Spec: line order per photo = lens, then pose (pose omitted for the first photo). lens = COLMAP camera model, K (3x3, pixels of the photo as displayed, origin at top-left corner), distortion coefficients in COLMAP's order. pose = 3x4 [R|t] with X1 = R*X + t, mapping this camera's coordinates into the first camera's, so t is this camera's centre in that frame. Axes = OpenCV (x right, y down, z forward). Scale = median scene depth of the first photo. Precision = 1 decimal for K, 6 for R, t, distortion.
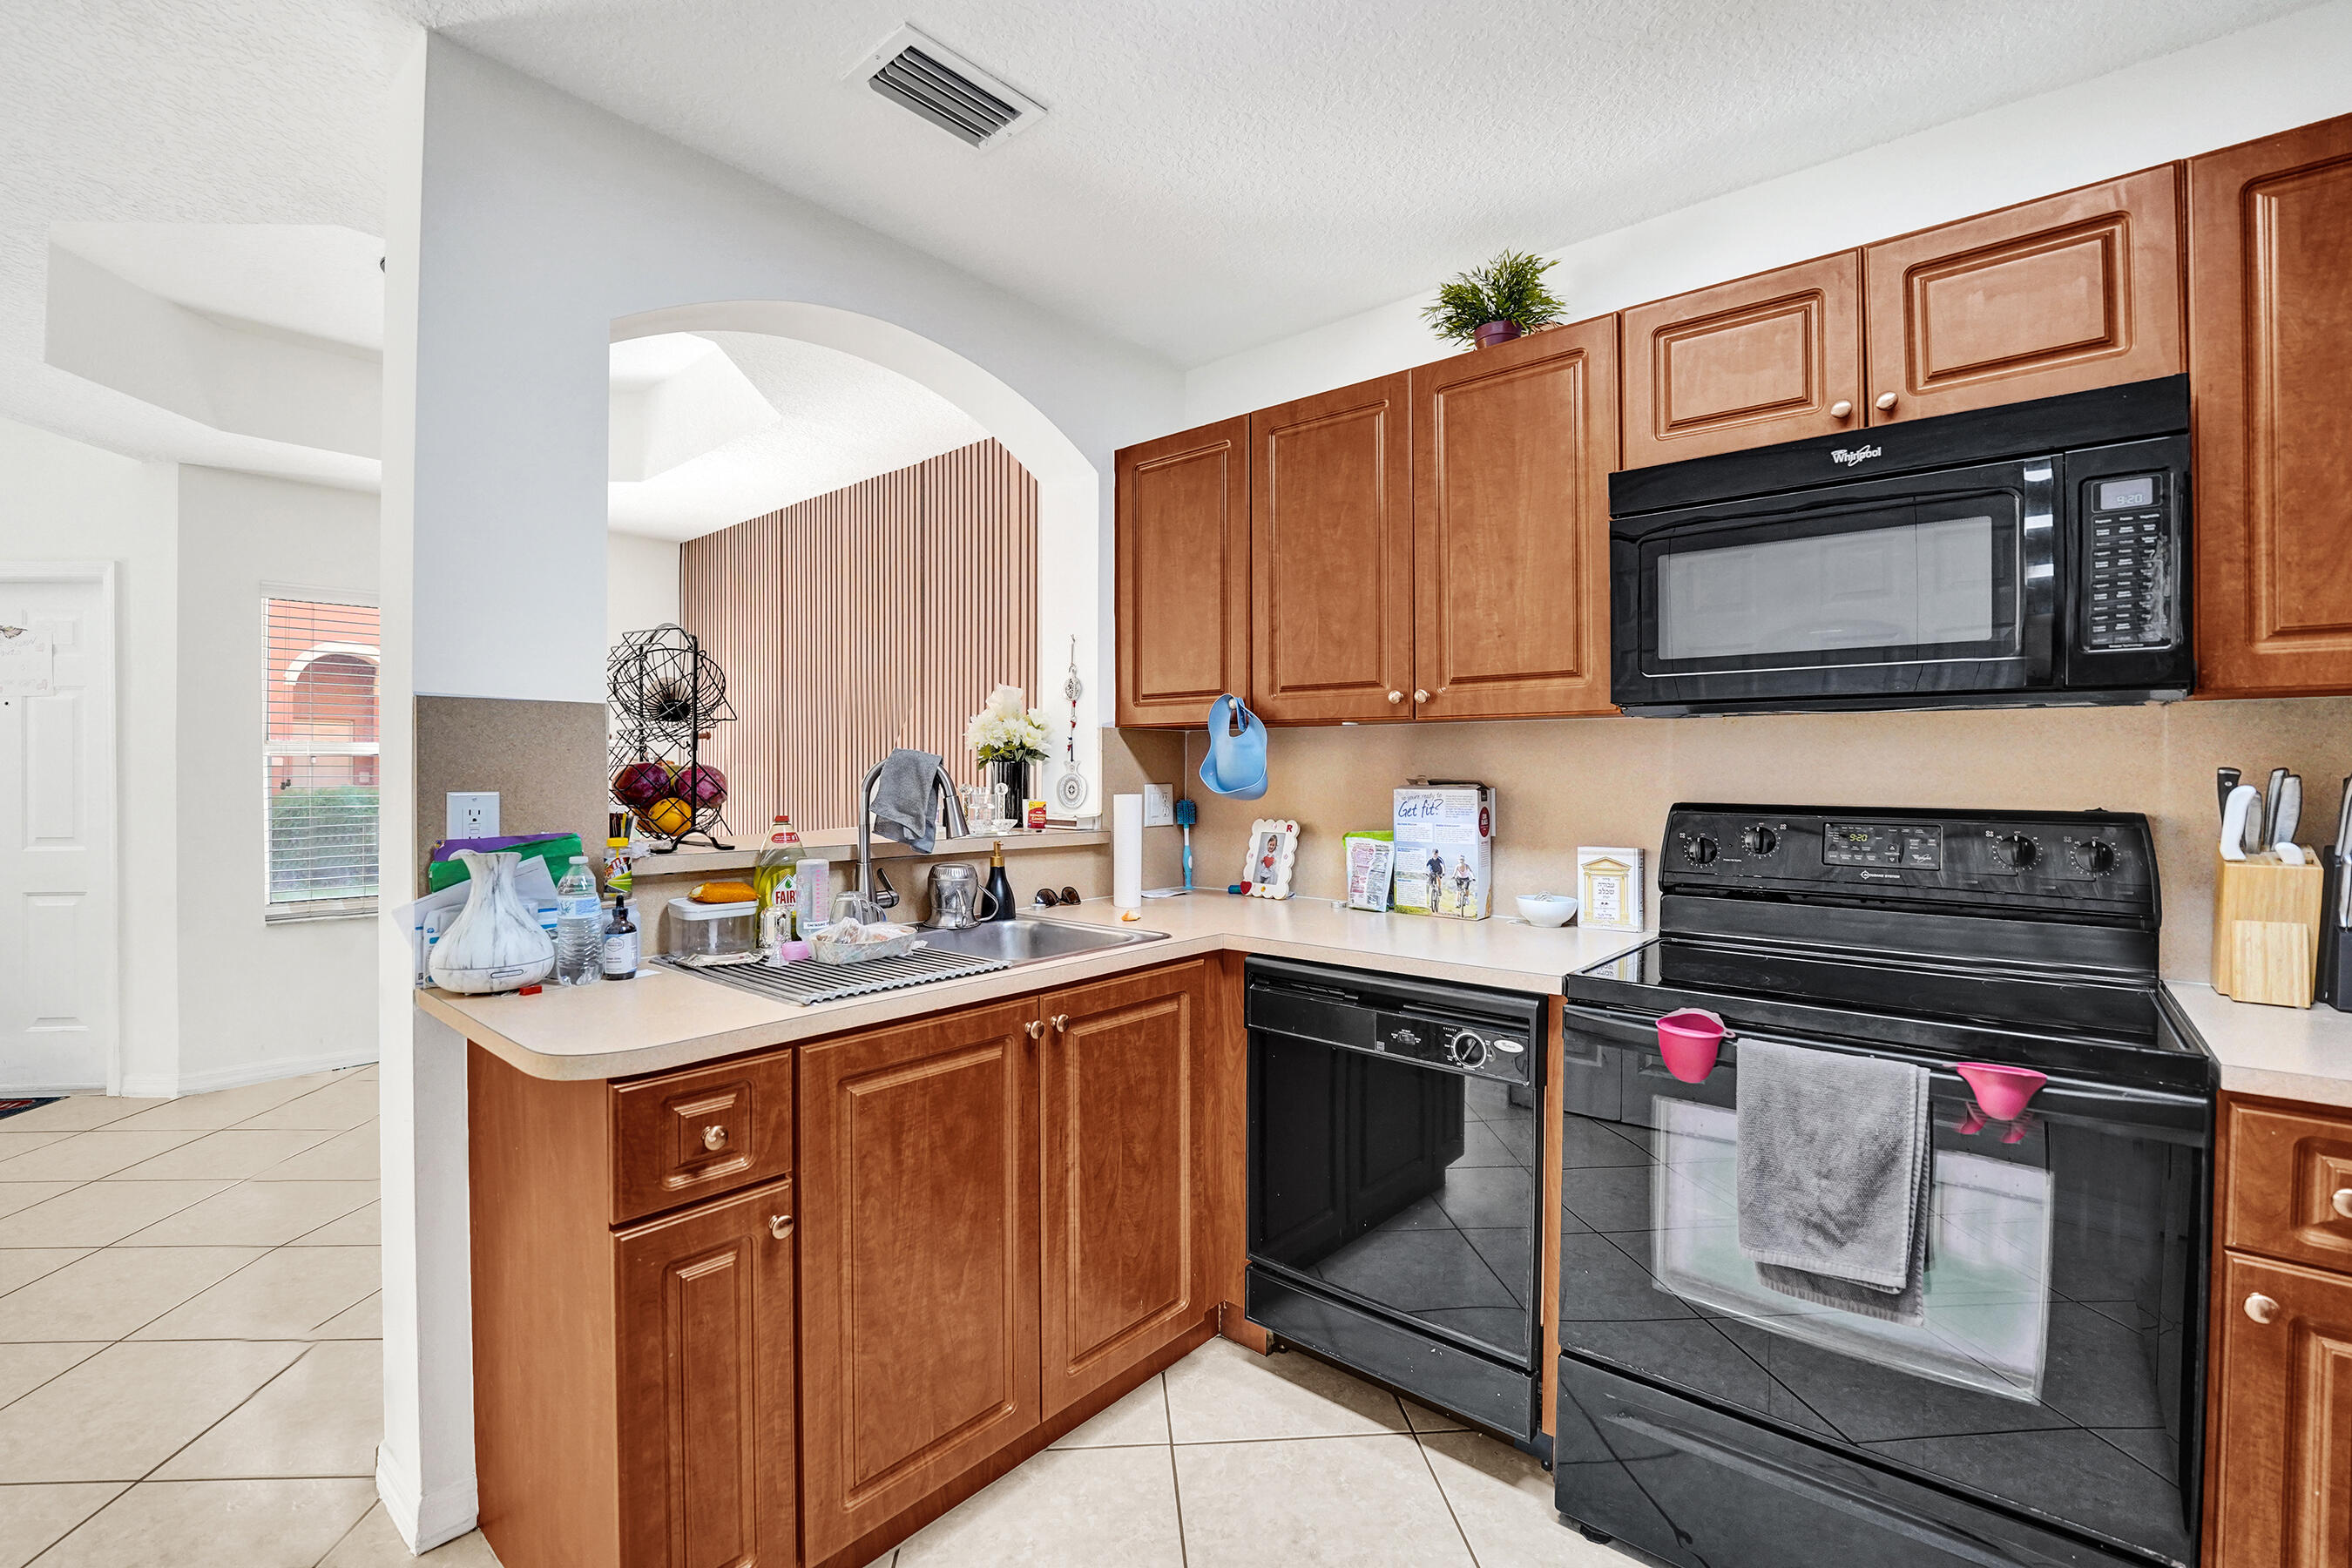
lens RADIAL K [[1040.2, 0, 1168.4], [0, 1040.2, 768.3], [0, 0, 1]] dist [-0.001731, -0.000515]
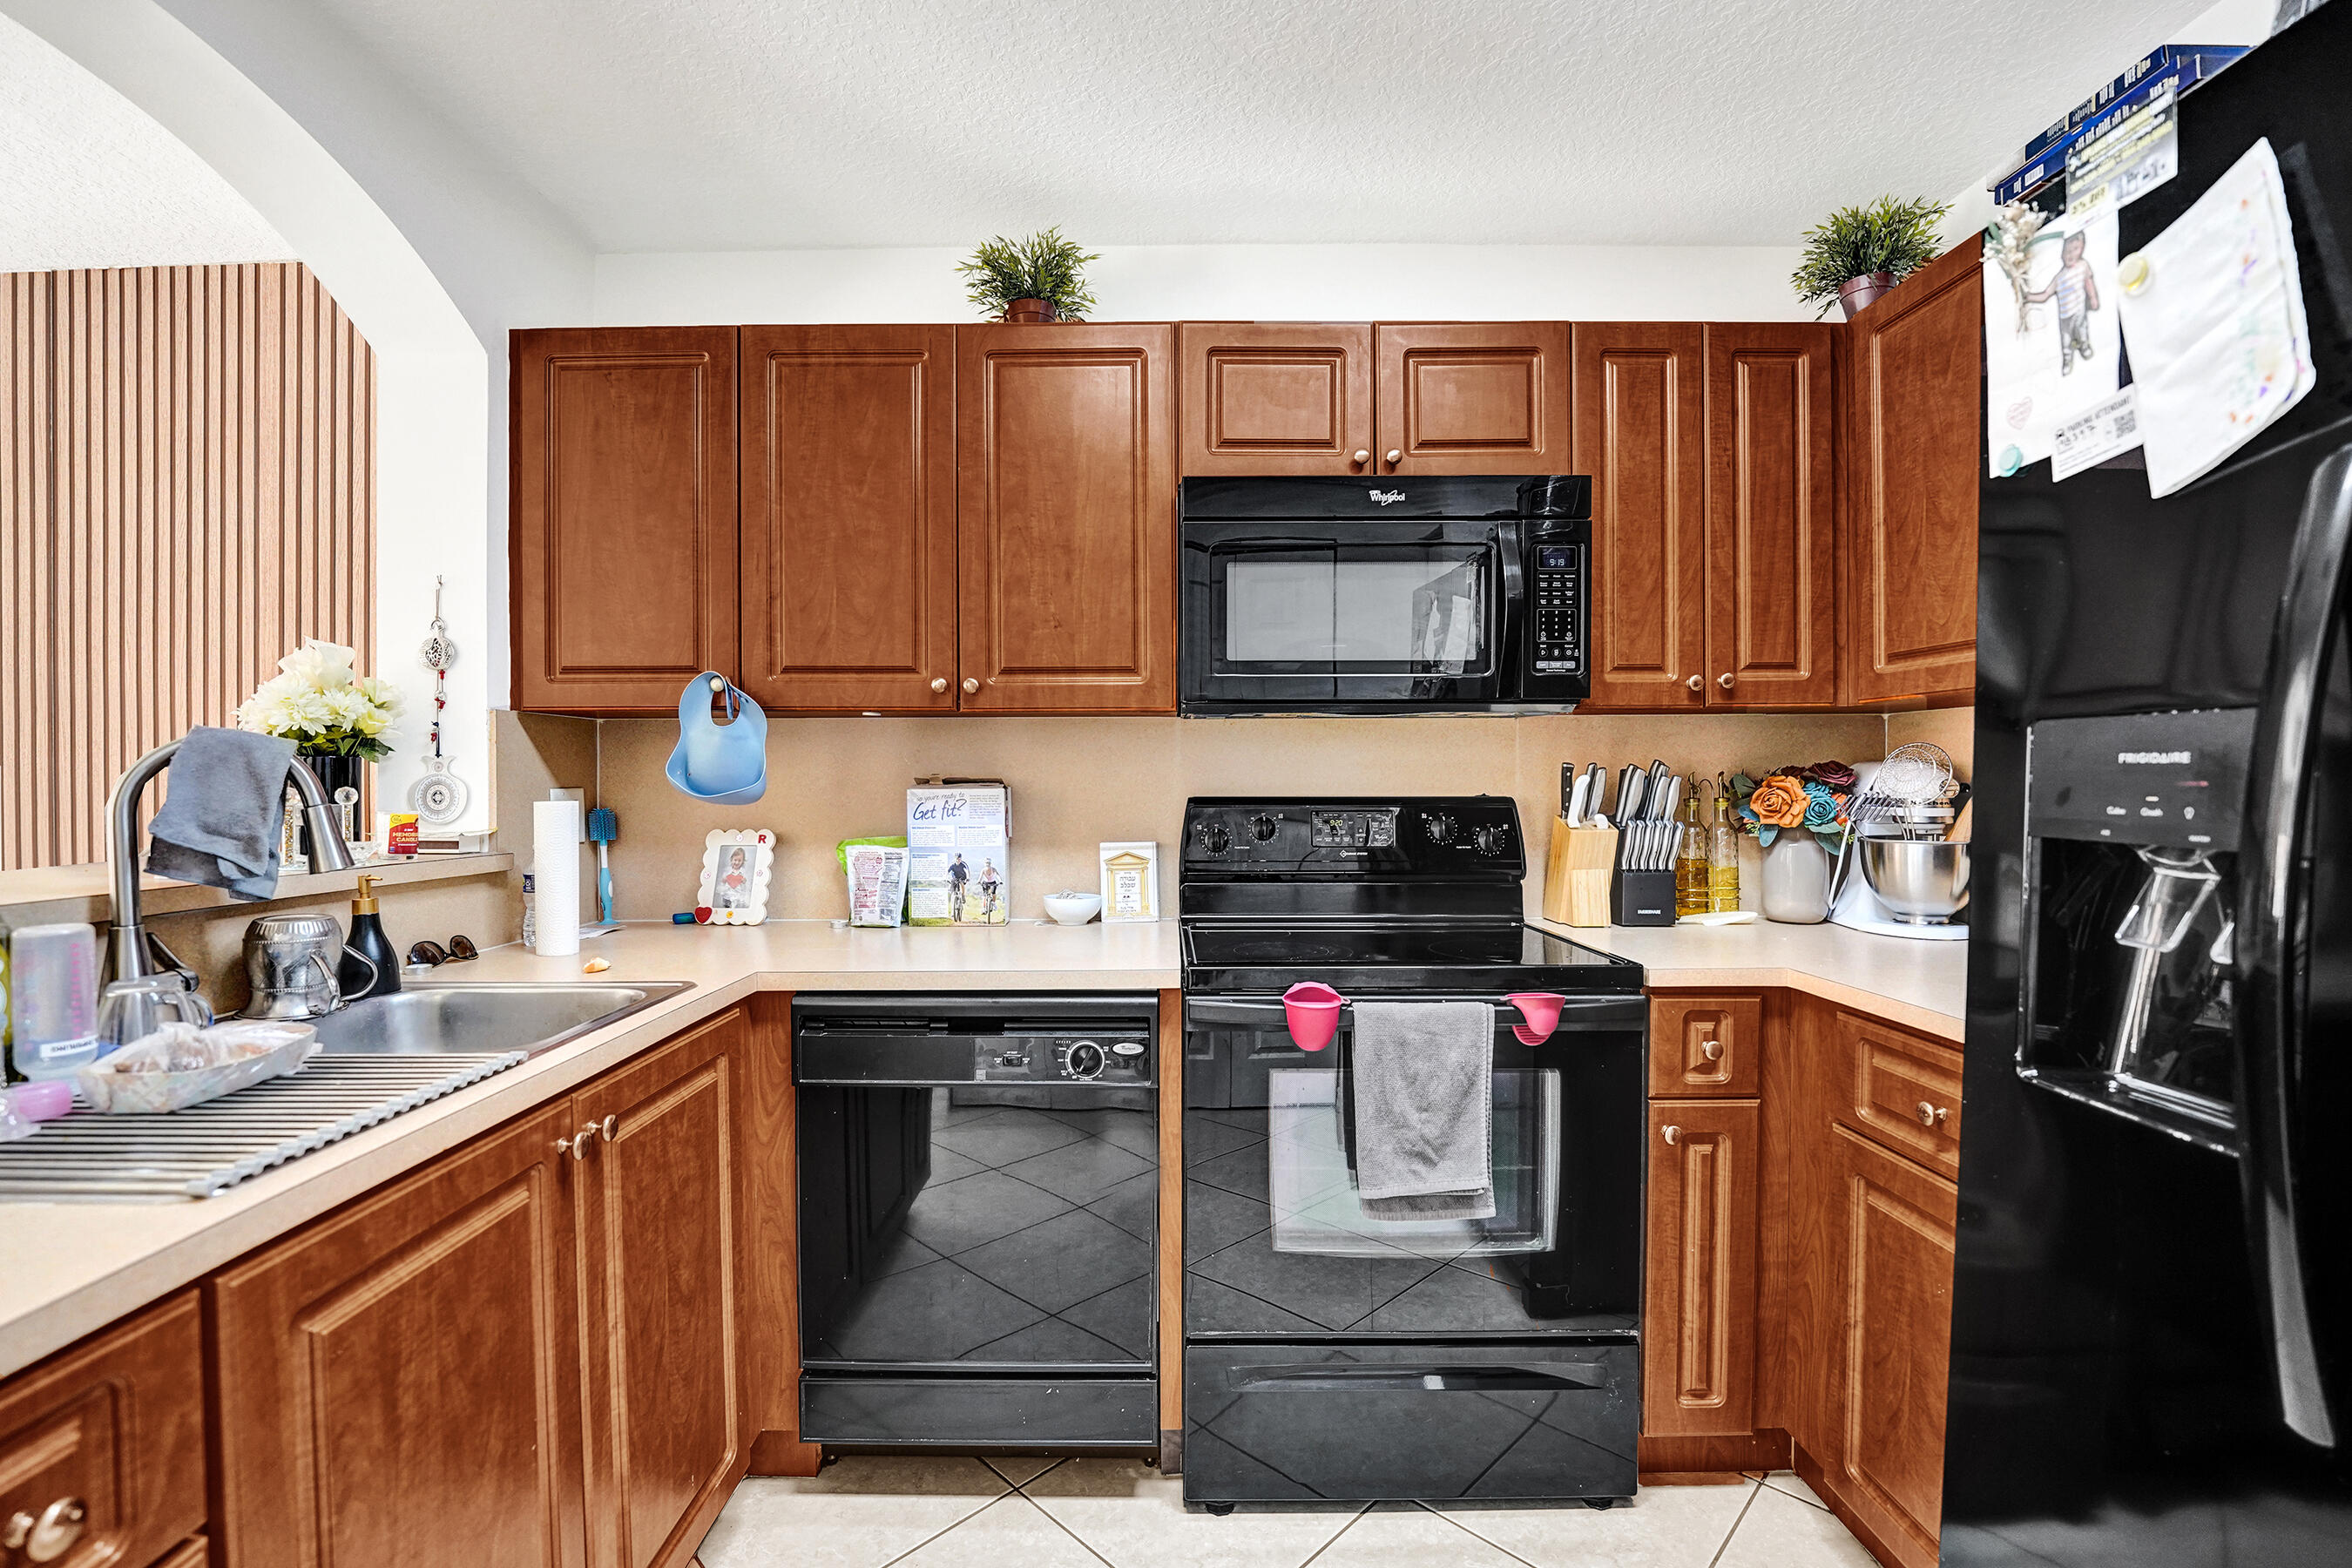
lens RADIAL K [[1029.7, 0, 1176.0], [0, 1029.7, 784.0], [0, 0, 1]] dist [-0.010728, -0.000319]
pose [[0.760303, -0.007459, 0.649526, -0.216133], [0.004465, 0.999970, 0.006256, 0.012884], [-0.649553, -0.001856, 0.760314, 0.204346]]
